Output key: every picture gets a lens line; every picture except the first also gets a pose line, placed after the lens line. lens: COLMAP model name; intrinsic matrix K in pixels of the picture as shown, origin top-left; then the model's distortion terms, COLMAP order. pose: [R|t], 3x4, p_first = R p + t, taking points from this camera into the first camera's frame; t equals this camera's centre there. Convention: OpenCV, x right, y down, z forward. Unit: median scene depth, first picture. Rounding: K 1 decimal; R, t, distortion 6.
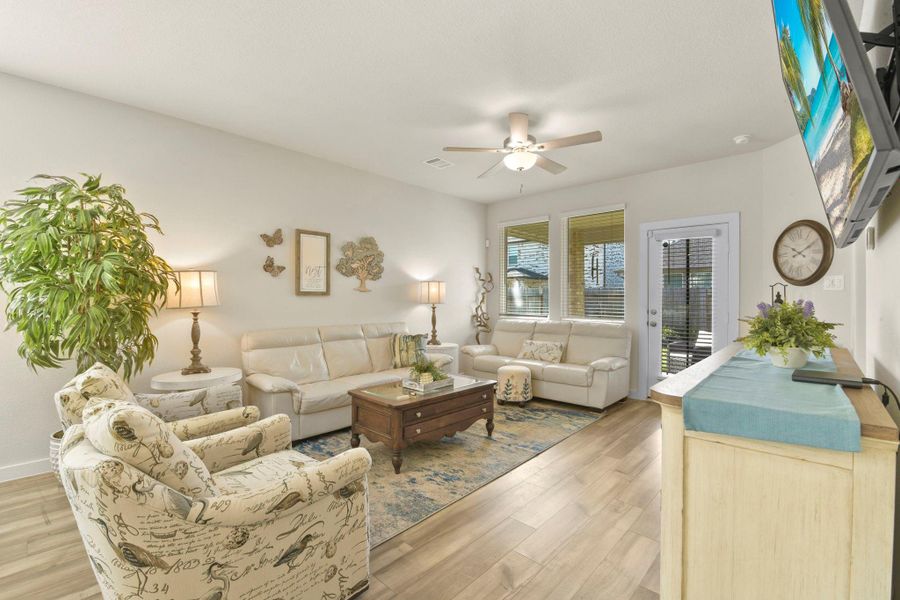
lens RADIAL K [[398.9, 0, 455.8], [0, 398.9, 297.2], [0, 0, 1]] dist [-0.003980, -0.000668]
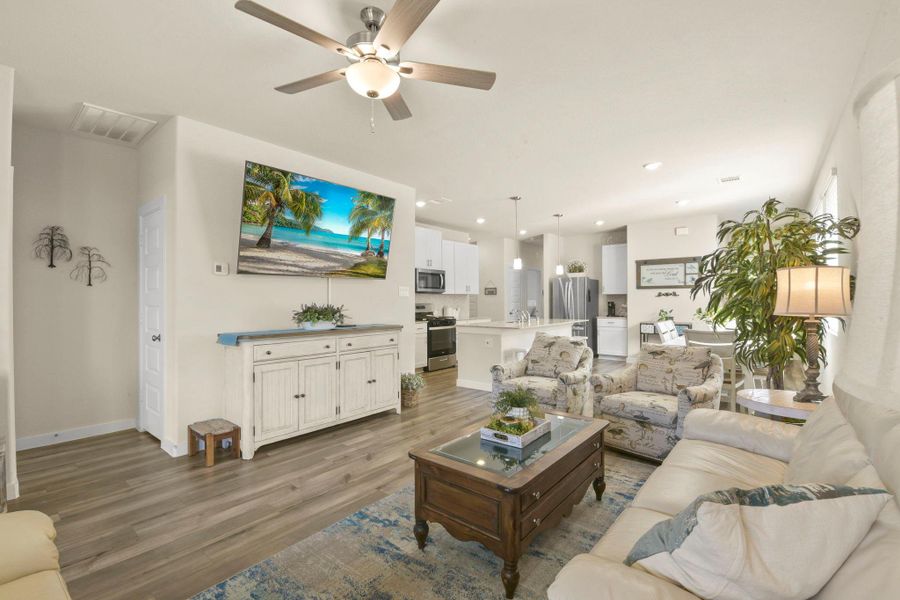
lens RADIAL K [[398.9, 0, 454.5], [0, 398.9, 304.6], [0, 0, 1]] dist [-0.003980, -0.000668]
pose [[-0.998549, -0.003311, -0.053745, 0.054210], [-0.003757, 0.999959, 0.008193, -0.000106], [0.053716, 0.008383, -0.998521, 1.207203]]
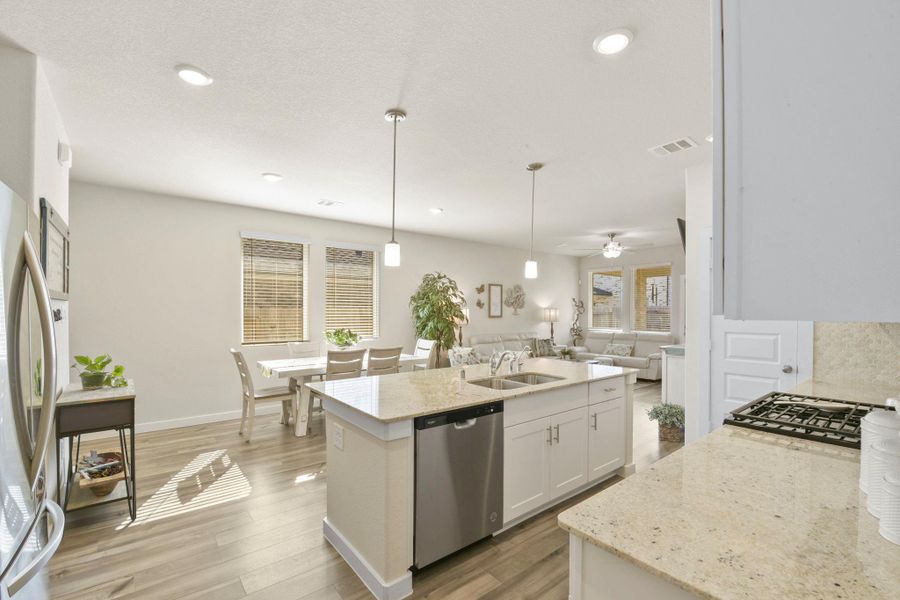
lens RADIAL K [[398.9, 0, 450.0], [0, 398.9, 315.2], [0, 0, 1]] dist [-0.003980, -0.000668]
pose [[0.988852, 0.002183, -0.148884, -0.268785], [0.000123, 0.999880, 0.015484, -0.042636], [0.148900, -0.015330, 0.988733, -0.871507]]
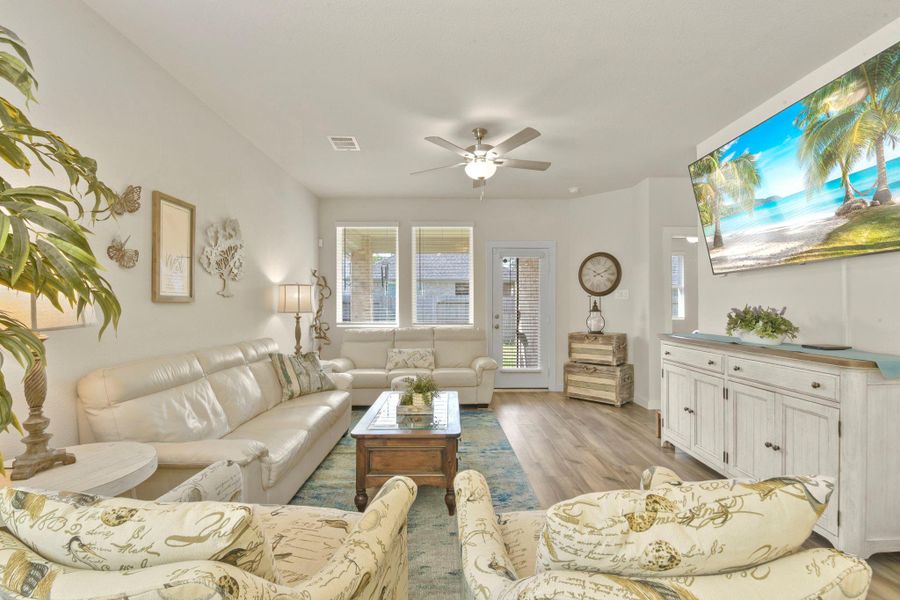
lens RADIAL K [[398.9, 0, 454.0], [0, 398.9, 300.7], [0, 0, 1]] dist [-0.003980, -0.000668]
pose [[0.720167, 0.003655, 0.693791, -0.442384], [0.002721, 0.999964, -0.008092, -0.000680], [-0.693795, 0.007716, 0.720131, 0.236579]]
